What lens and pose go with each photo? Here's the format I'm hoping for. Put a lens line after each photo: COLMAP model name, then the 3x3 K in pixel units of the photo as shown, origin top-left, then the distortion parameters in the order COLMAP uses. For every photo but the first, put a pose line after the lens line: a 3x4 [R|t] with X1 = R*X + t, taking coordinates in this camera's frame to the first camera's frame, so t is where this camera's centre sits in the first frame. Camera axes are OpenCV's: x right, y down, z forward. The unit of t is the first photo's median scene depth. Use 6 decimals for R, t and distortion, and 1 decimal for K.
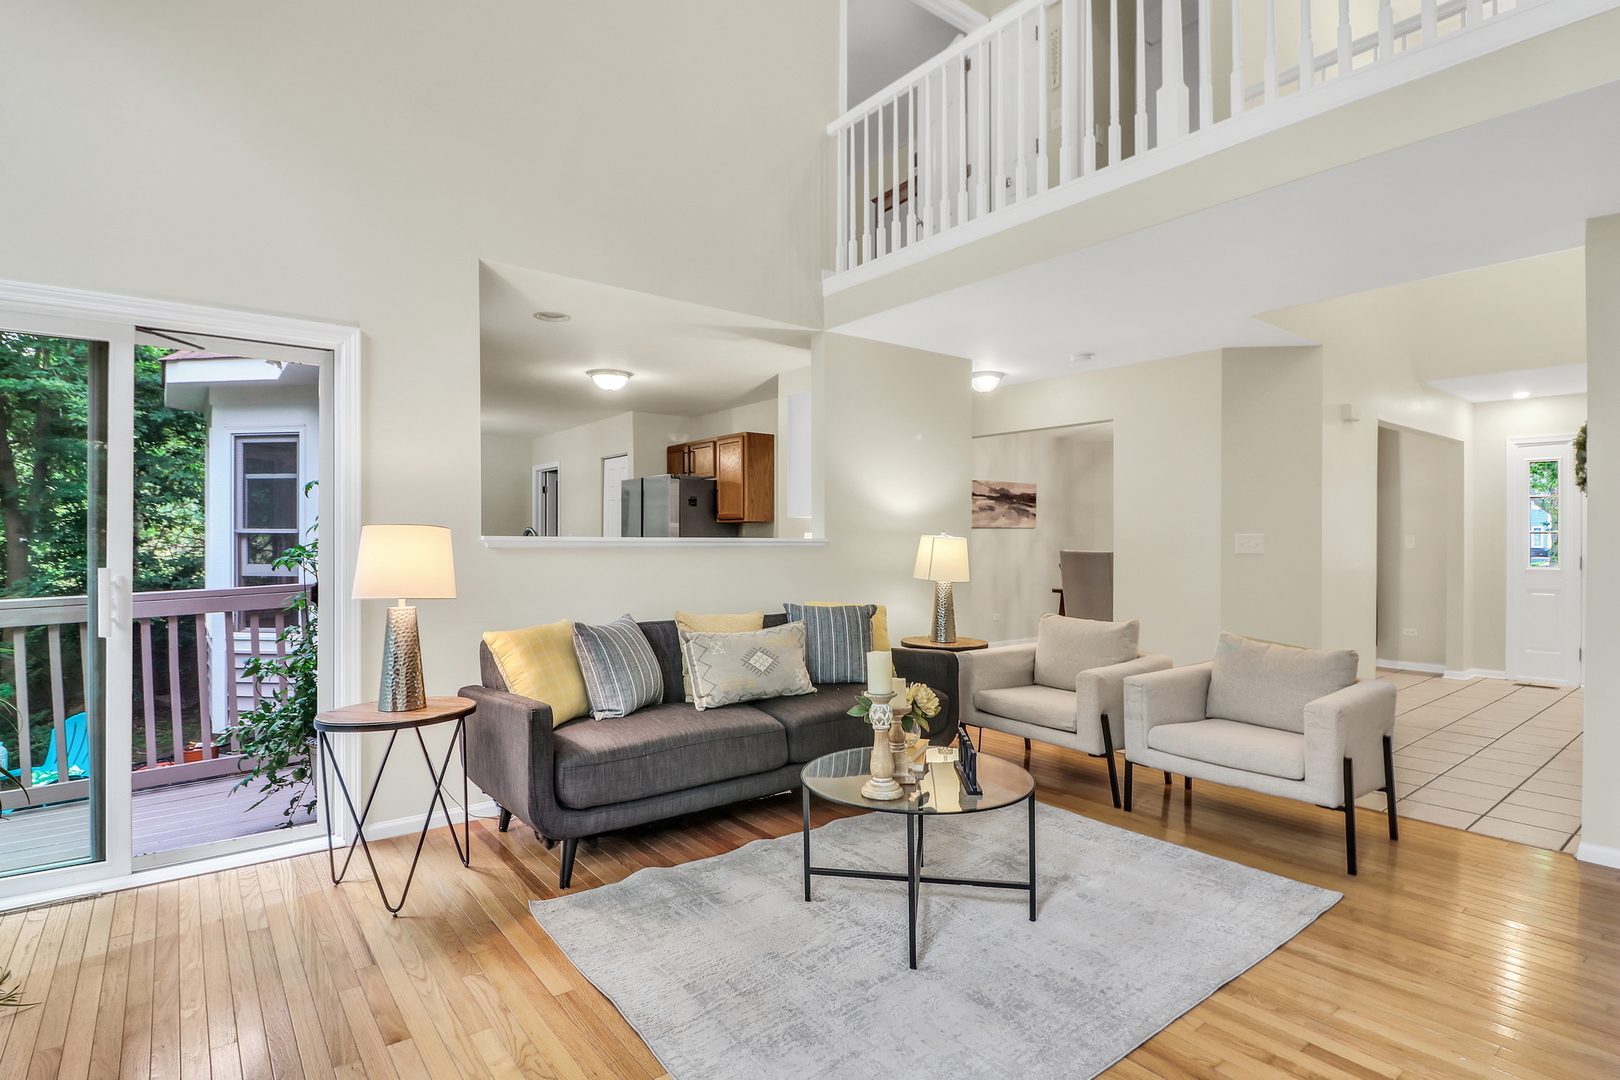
lens RADIAL K [[811.0, 0, 802.6], [0, 811.0, 538.2], [0, 0, 1]] dist [-0.000426, -0.007952]
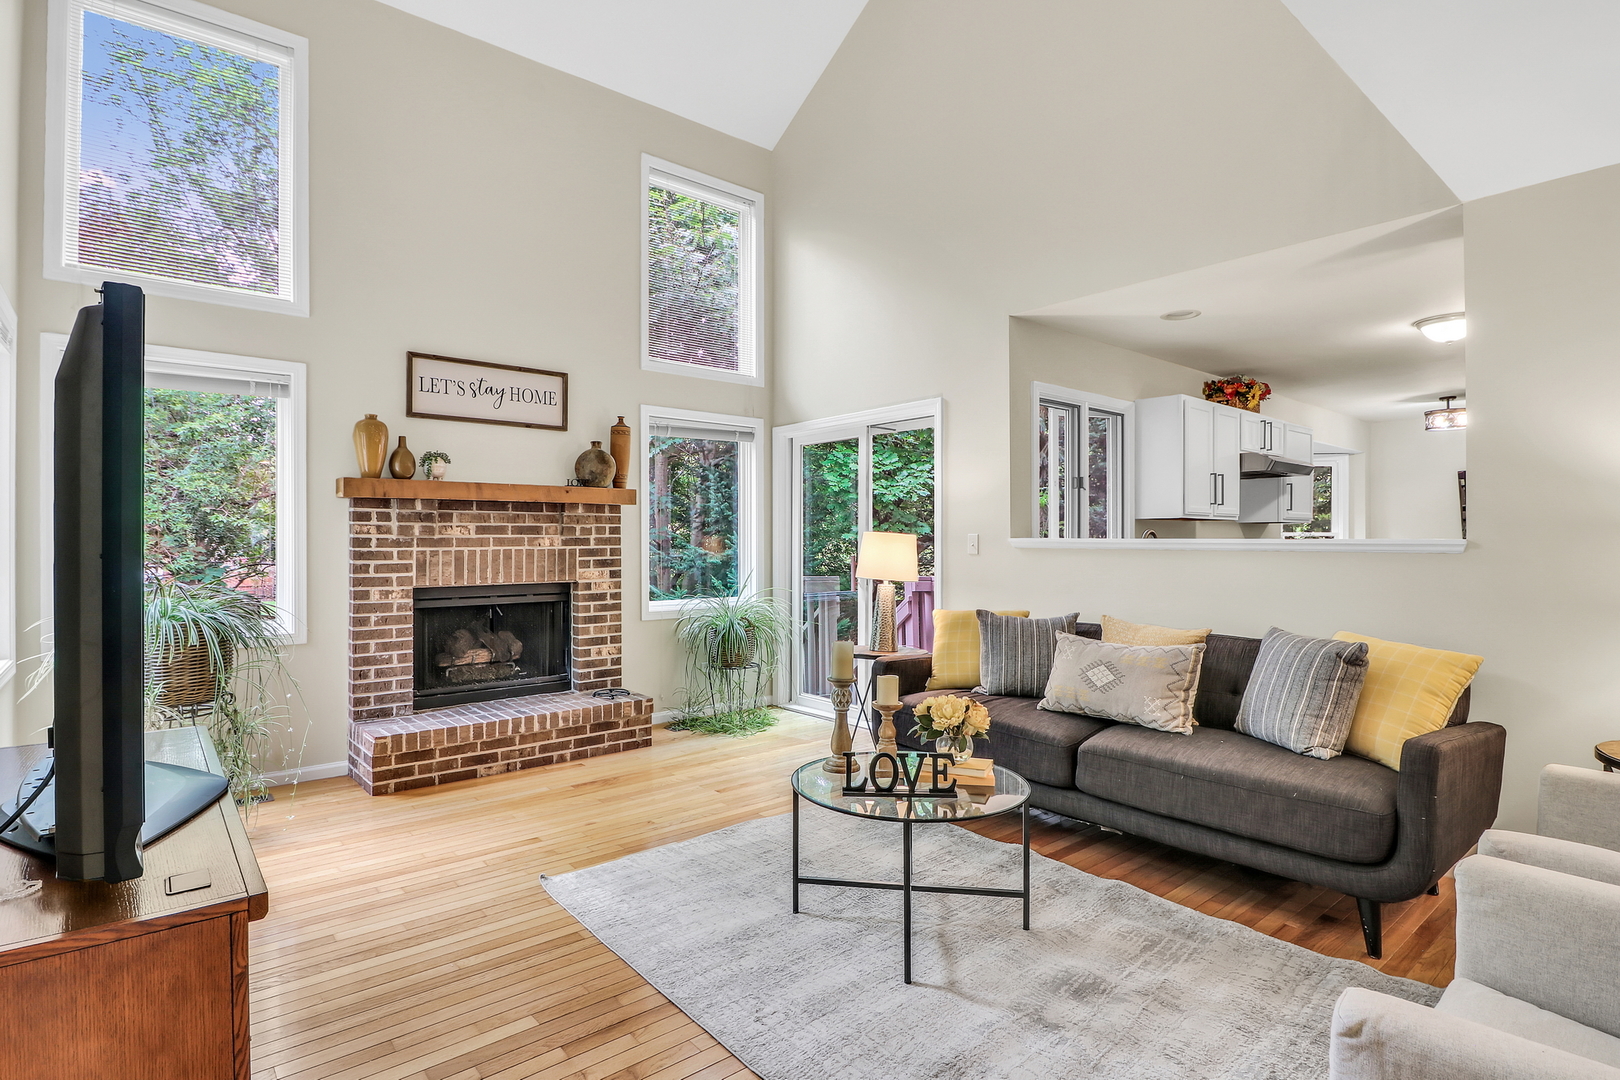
lens RADIAL K [[811.0, 0, 795.0], [0, 811.0, 539.6], [0, 0, 1]] dist [-0.000426, -0.007952]
pose [[0.026015, 0.004021, -0.999653, 0.987145], [0.006051, 0.999973, 0.004180, -0.008309], [0.999643, -0.006158, 0.025990, 0.742194]]
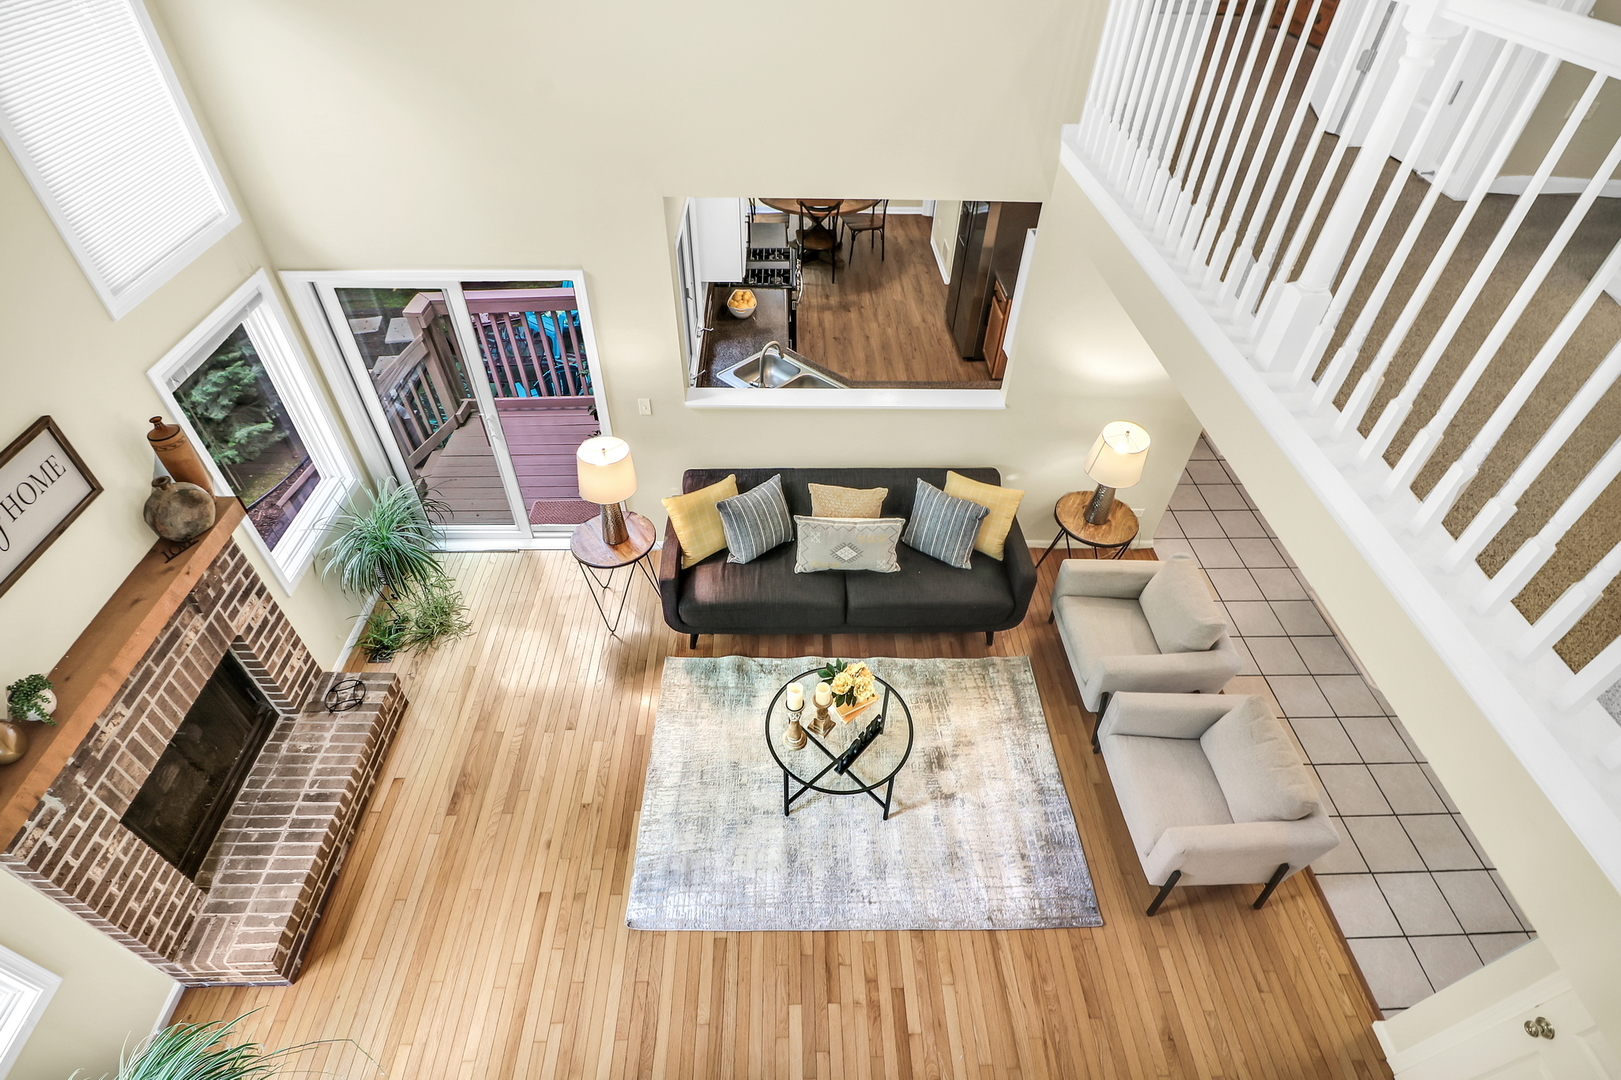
lens RADIAL K [[783.9, 0, 801.5], [0, 783.9, 533.3], [0, 0, 1]] dist [-0.009437, -0.004348]
pose [[0.798454, 0.423812, -0.427615, 0.502942], [-0.015156, 0.724182, 0.689442, -0.895834], [0.601865, -0.544007, 0.584650, 0.248662]]
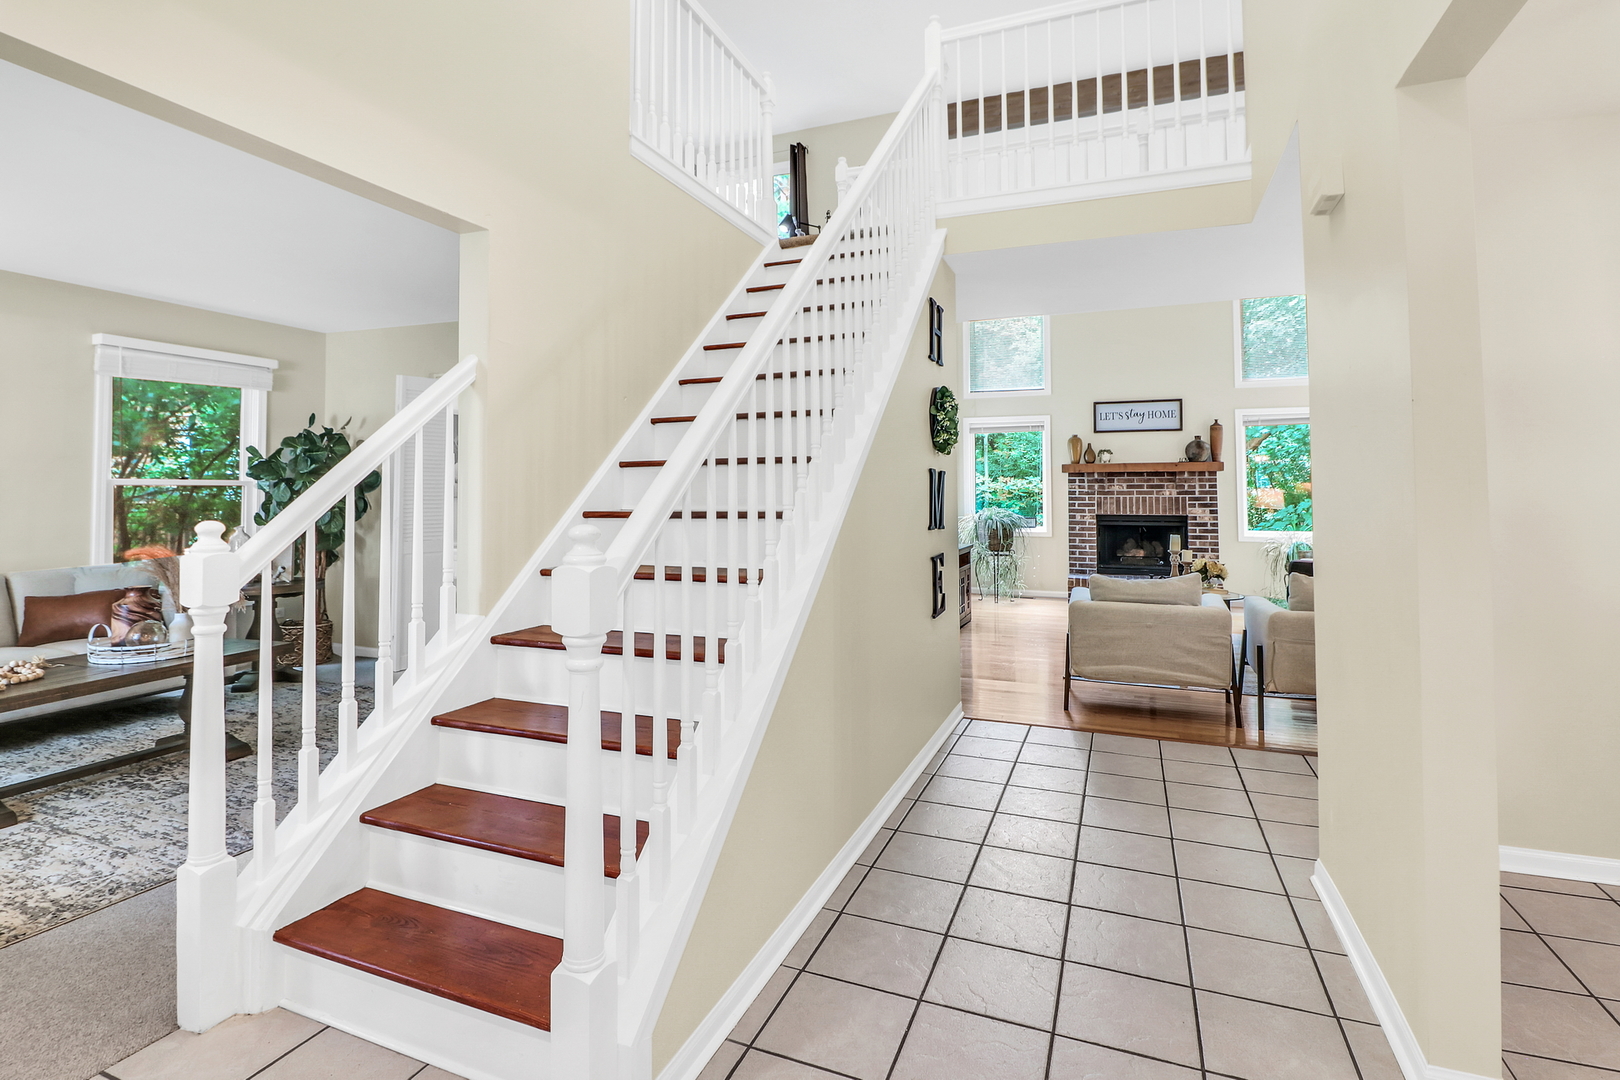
lens RADIAL K [[725.6, 0, 808.6], [0, 725.6, 464.9], [0, 0, 1]] dist [-0.012439, -0.002021]
pose [[-0.855312, -0.012060, -0.517973, 1.859967], [0.007699, 0.999323, -0.035979, -0.016978], [0.518056, -0.034761, -0.854640, 1.870938]]
